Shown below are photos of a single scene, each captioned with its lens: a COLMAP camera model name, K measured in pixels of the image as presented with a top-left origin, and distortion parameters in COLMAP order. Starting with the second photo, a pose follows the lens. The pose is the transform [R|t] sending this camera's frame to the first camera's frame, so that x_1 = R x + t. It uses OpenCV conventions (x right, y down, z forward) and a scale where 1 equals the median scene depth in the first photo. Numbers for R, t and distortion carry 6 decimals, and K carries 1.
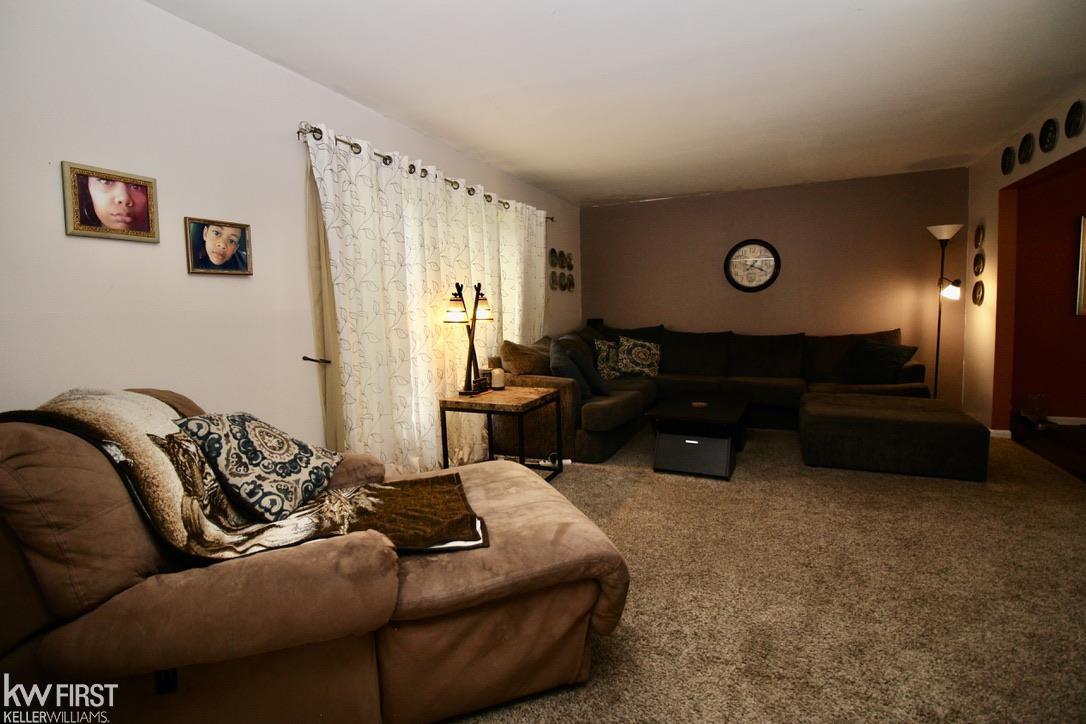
lens RADIAL K [[505.1, 0, 542.6], [0, 505.1, 346.8], [0, 0, 1]] dist [-0.010893, -0.000526]
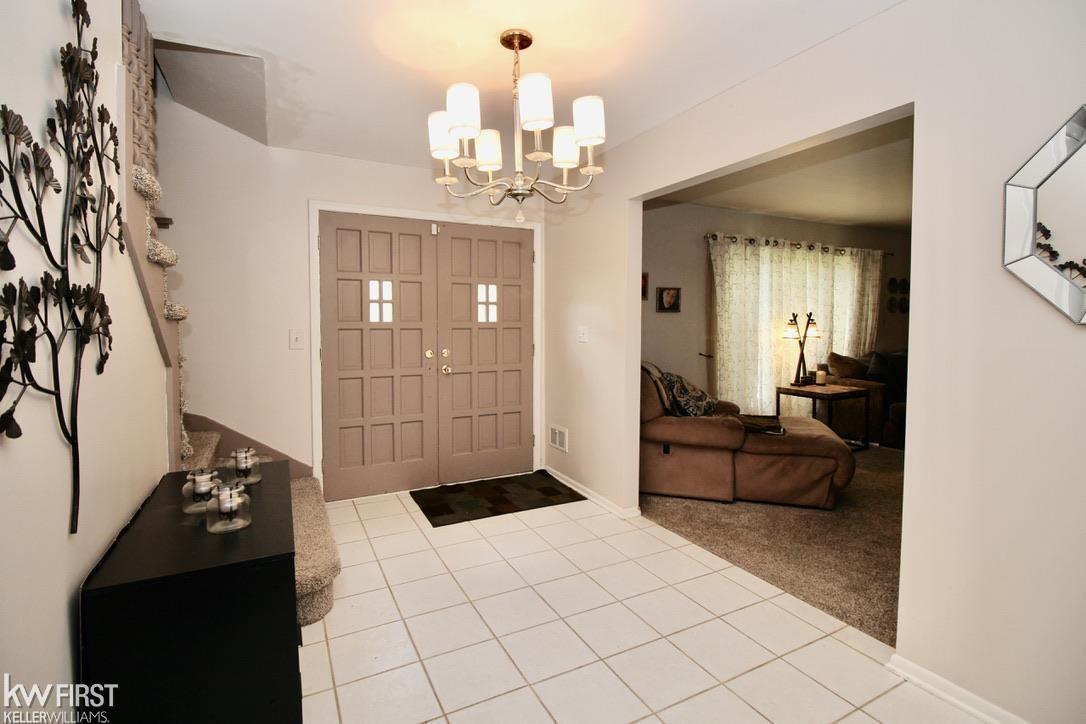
lens RADIAL K [[505.1, 0, 542.6], [0, 505.1, 346.8], [0, 0, 1]] dist [-0.010893, -0.000526]
pose [[0.778772, 0.052805, -0.625081, 0.199959], [-0.063278, 0.997981, 0.005469, 0.017750], [0.624107, 0.035295, 0.780541, -0.674190]]
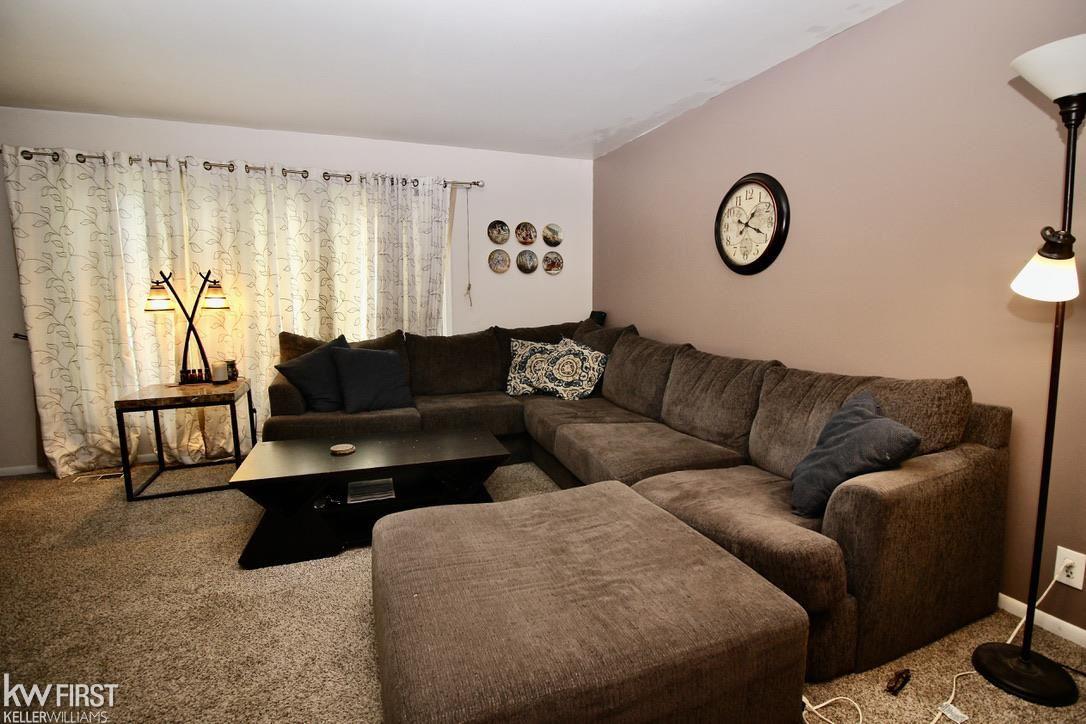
lens RADIAL K [[505.1, 0, 542.6], [0, 505.1, 346.8], [0, 0, 1]] dist [-0.010893, -0.000526]
pose [[0.716409, 0.095029, -0.691179, 1.056266], [-0.066157, 0.995469, 0.068294, -0.091475], [0.694537, -0.003200, 0.719450, 0.783321]]
